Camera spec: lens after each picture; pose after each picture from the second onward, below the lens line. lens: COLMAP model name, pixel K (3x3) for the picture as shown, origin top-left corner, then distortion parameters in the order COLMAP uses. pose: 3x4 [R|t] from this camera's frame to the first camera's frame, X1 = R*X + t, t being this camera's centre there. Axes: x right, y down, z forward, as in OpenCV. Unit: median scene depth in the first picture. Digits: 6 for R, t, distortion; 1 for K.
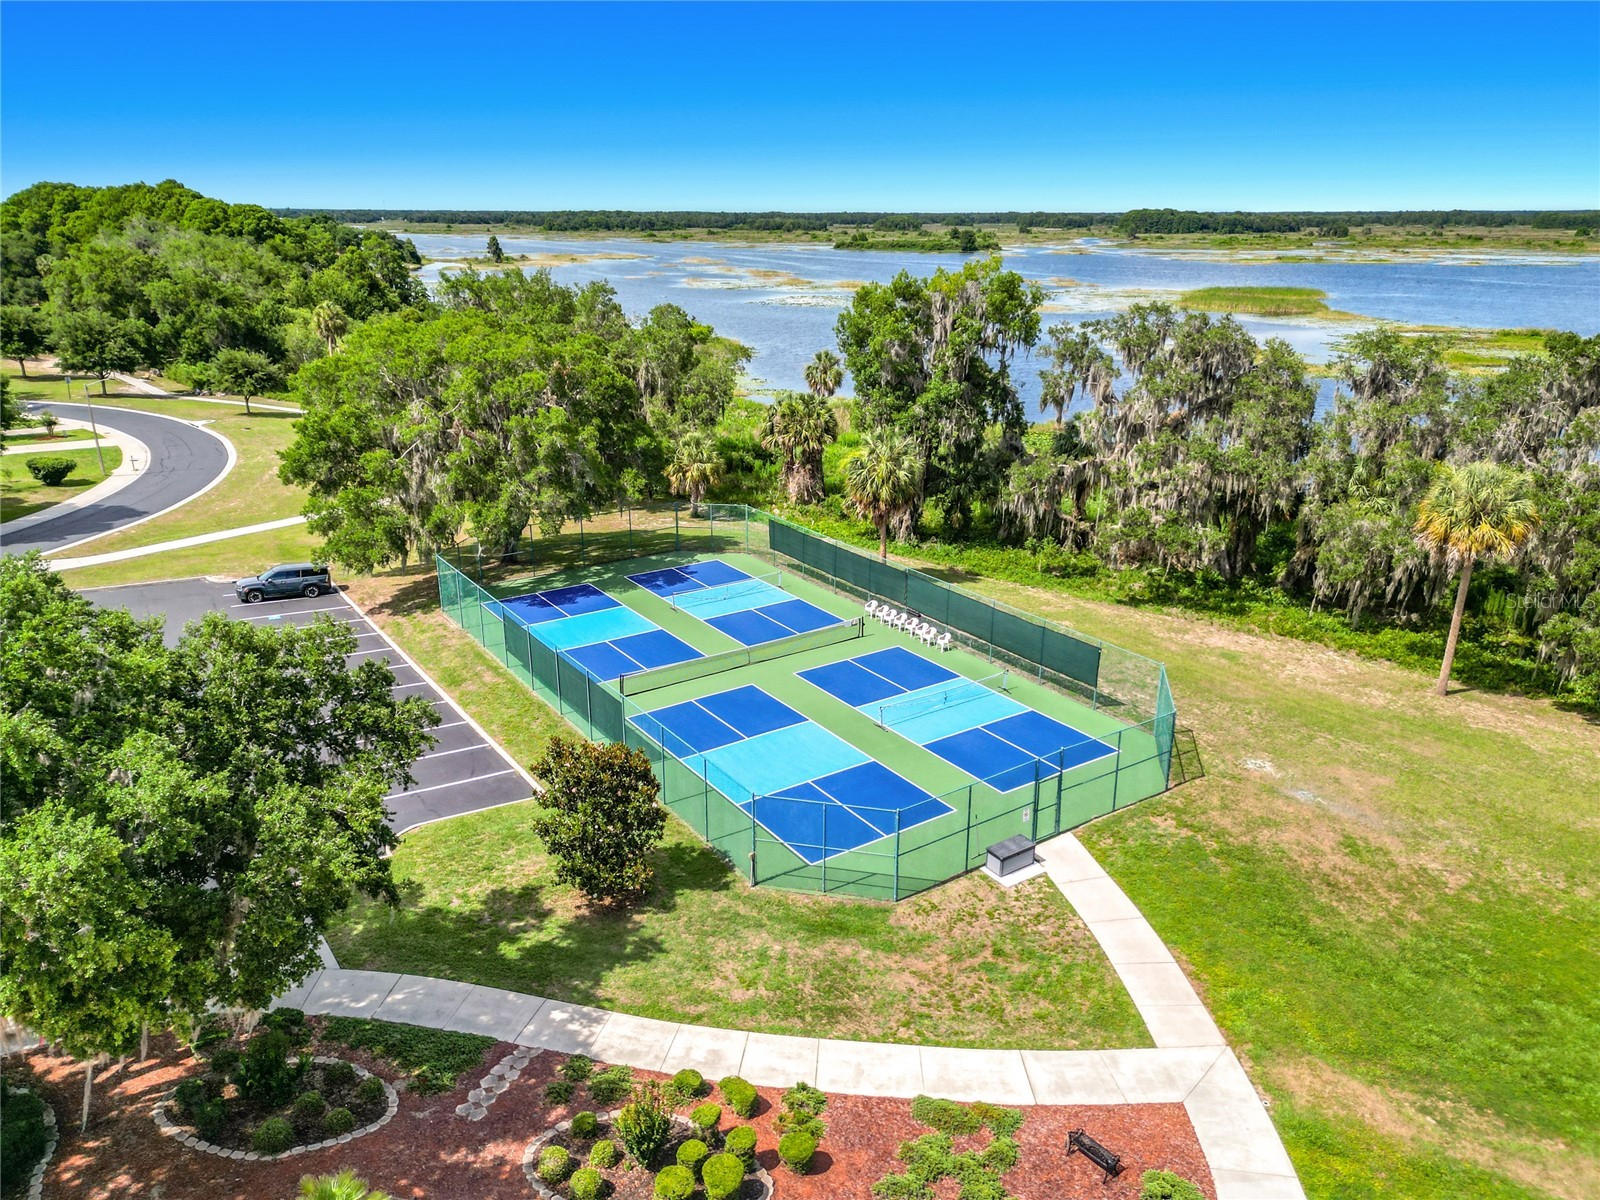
lens RADIAL K [[1137.9, 0, 800.0], [0, 1137.9, 600.0], [0, 0, 1]] dist [0.086714, -0.109189]
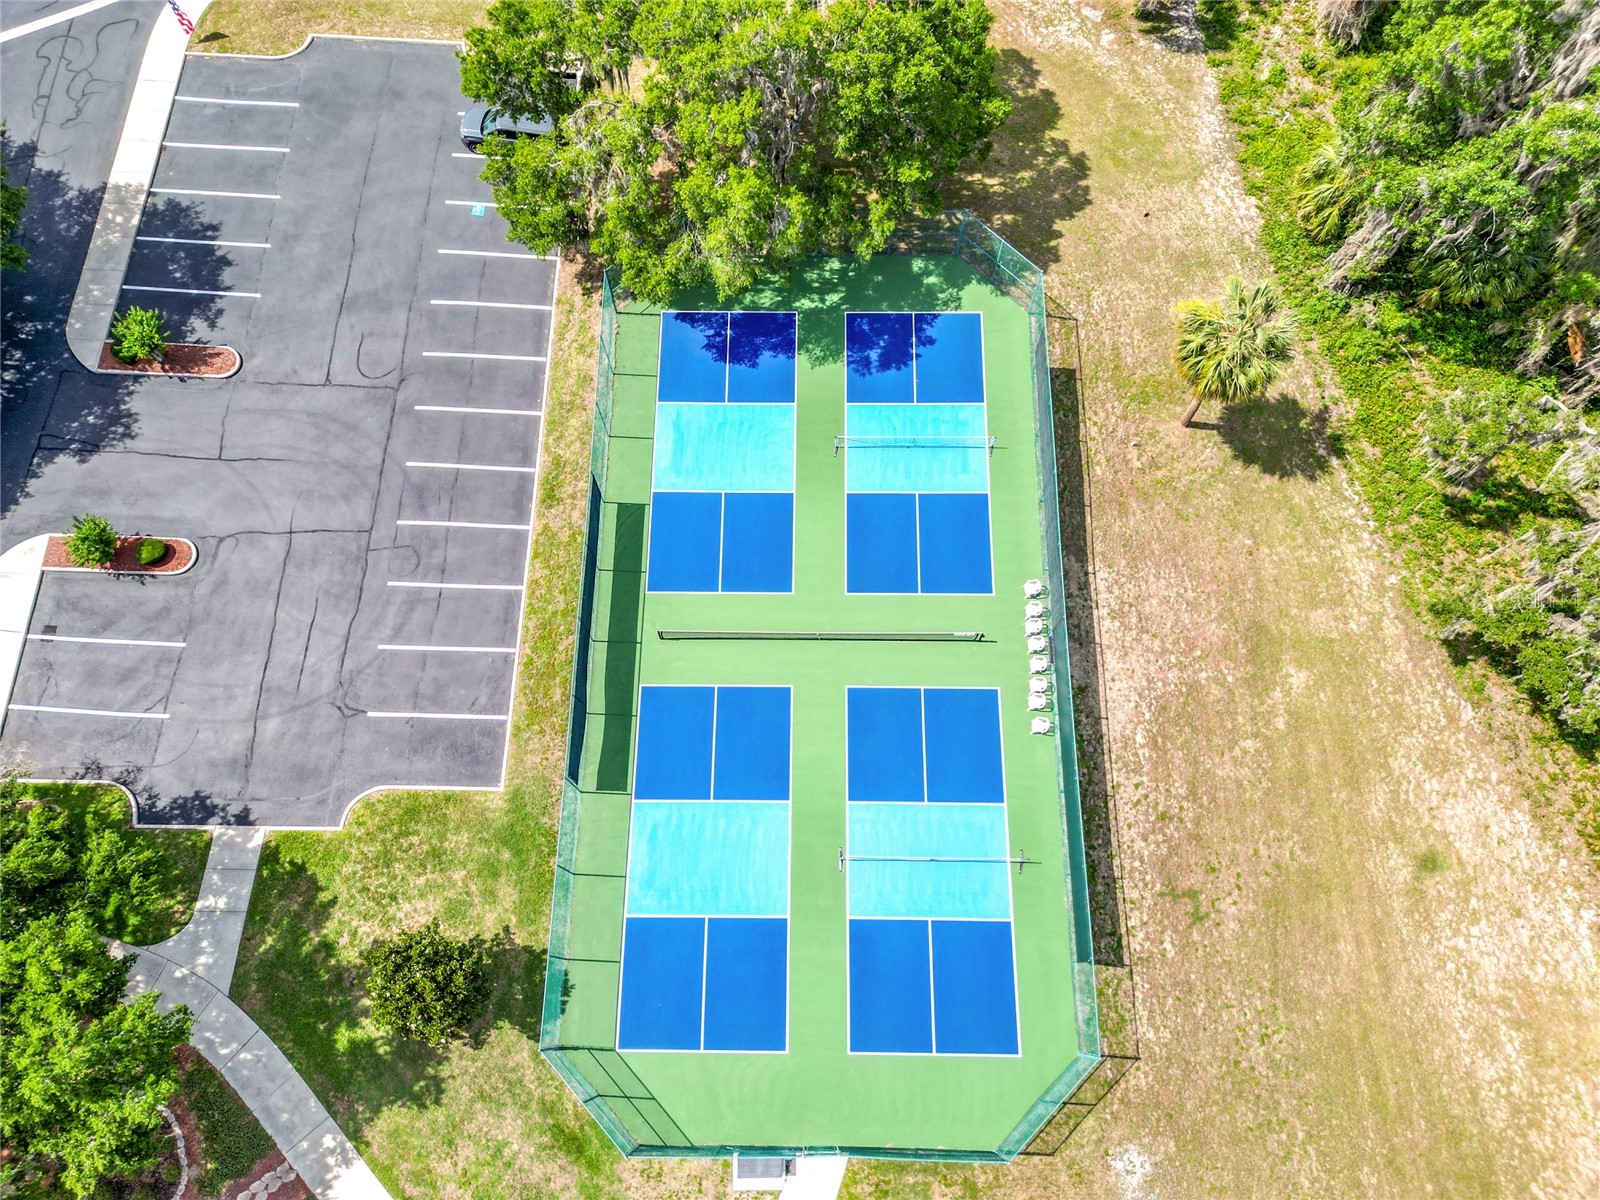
lens RADIAL K [[1137.9, 0, 800.0], [0, 1137.9, 600.0], [0, 0, 1]] dist [0.086714, -0.109189]
pose [[0.825869, 0.520590, -0.216627, 0.083617], [-0.160961, 0.585859, 0.794268, -0.462896], [0.540400, -0.621092, 0.567637, 0.354493]]
